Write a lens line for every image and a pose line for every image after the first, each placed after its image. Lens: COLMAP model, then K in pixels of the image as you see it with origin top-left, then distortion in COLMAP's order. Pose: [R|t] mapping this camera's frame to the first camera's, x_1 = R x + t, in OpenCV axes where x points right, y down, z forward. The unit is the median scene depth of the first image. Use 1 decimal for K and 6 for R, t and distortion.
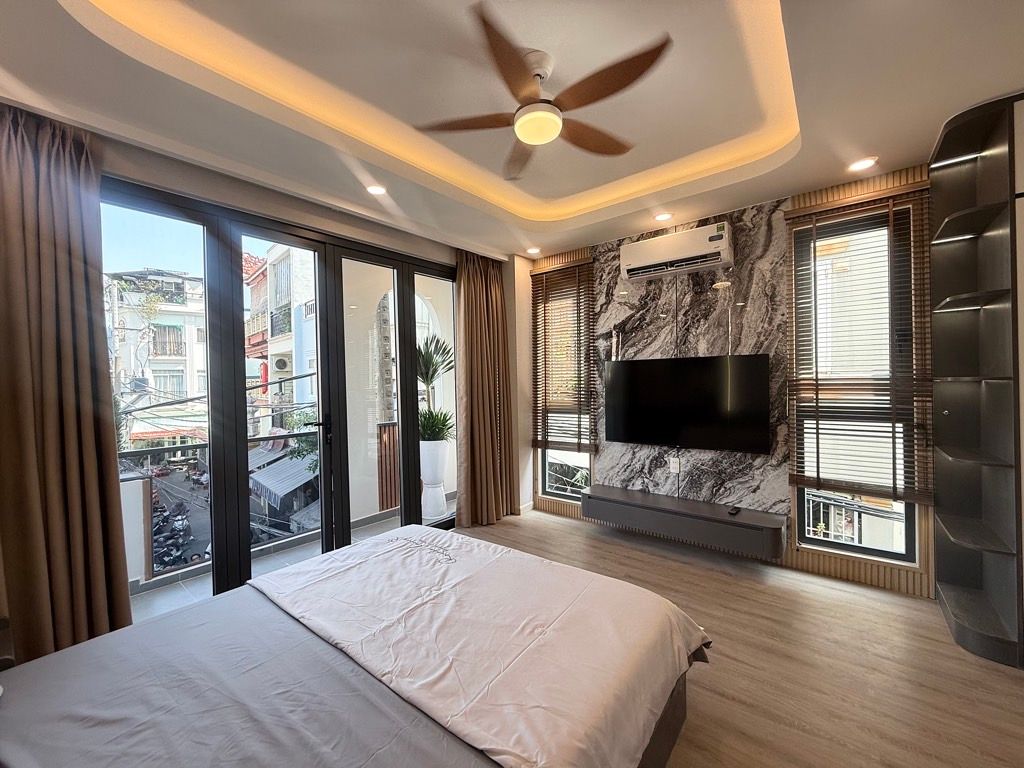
lens RADIAL K [[407.1, 0, 510.1], [0, 407.1, 384.4], [0, 0, 1]] dist [0.000203, -0.000066]
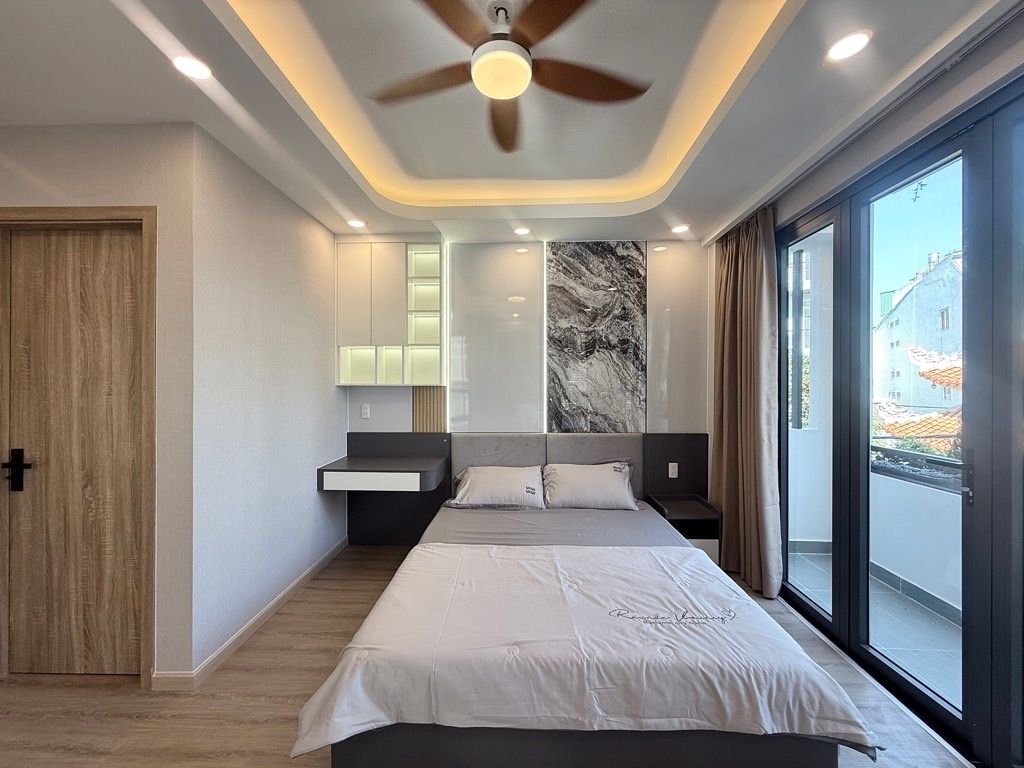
lens RADIAL K [[407.1, 0, 510.1], [0, 407.1, 384.4], [0, 0, 1]] dist [0.000203, -0.000066]
pose [[-0.806066, 0.020506, -0.591471, 0.316367], [0.011328, 0.999751, 0.019223, -0.026302], [0.591718, 0.008795, -0.806097, 0.975173]]
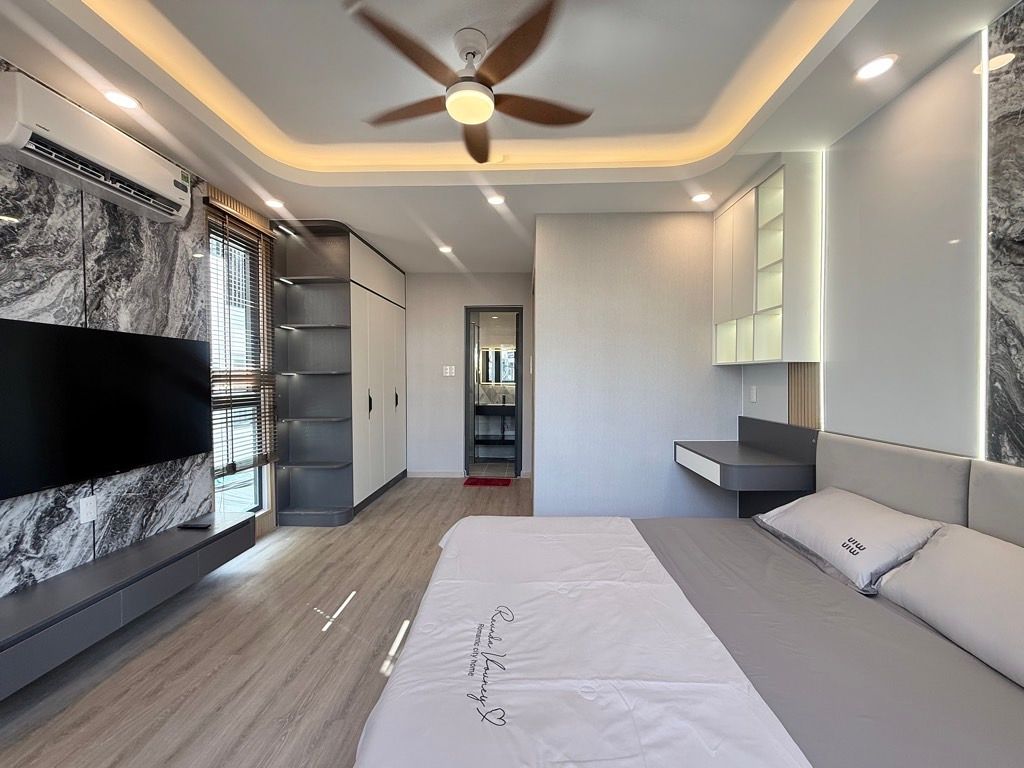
lens RADIAL K [[407.1, 0, 510.1], [0, 407.1, 384.4], [0, 0, 1]] dist [0.000203, -0.000066]
pose [[-0.588329, 0.003320, 0.808615, -0.463791], [0.016507, 0.999832, 0.007905, 0.022732], [-0.808453, 0.017999, -0.588285, 0.895074]]
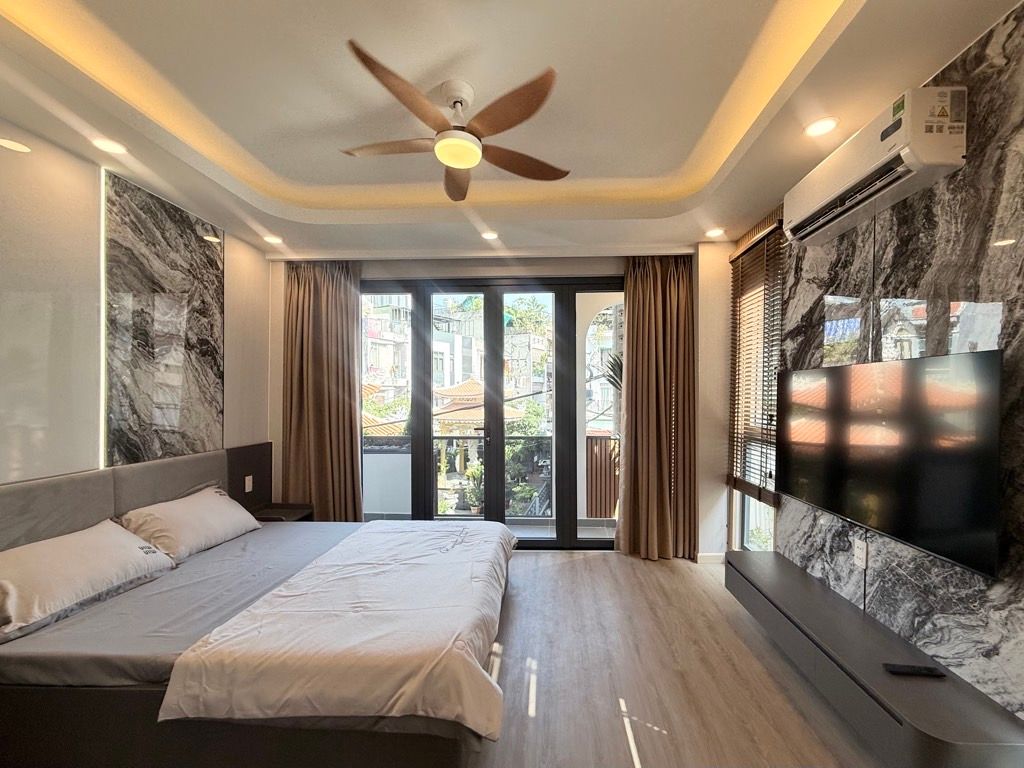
lens RADIAL K [[417.4, 0, 545.0], [0, 417.4, 401.2], [0, 0, 1]] dist [-0.002359, -0.000600]
pose [[0.614819, 0.027359, -0.788193, 0.618490], [-0.019088, 0.999622, 0.019809, -0.017447], [0.788437, 0.002867, 0.615109, 0.311566]]
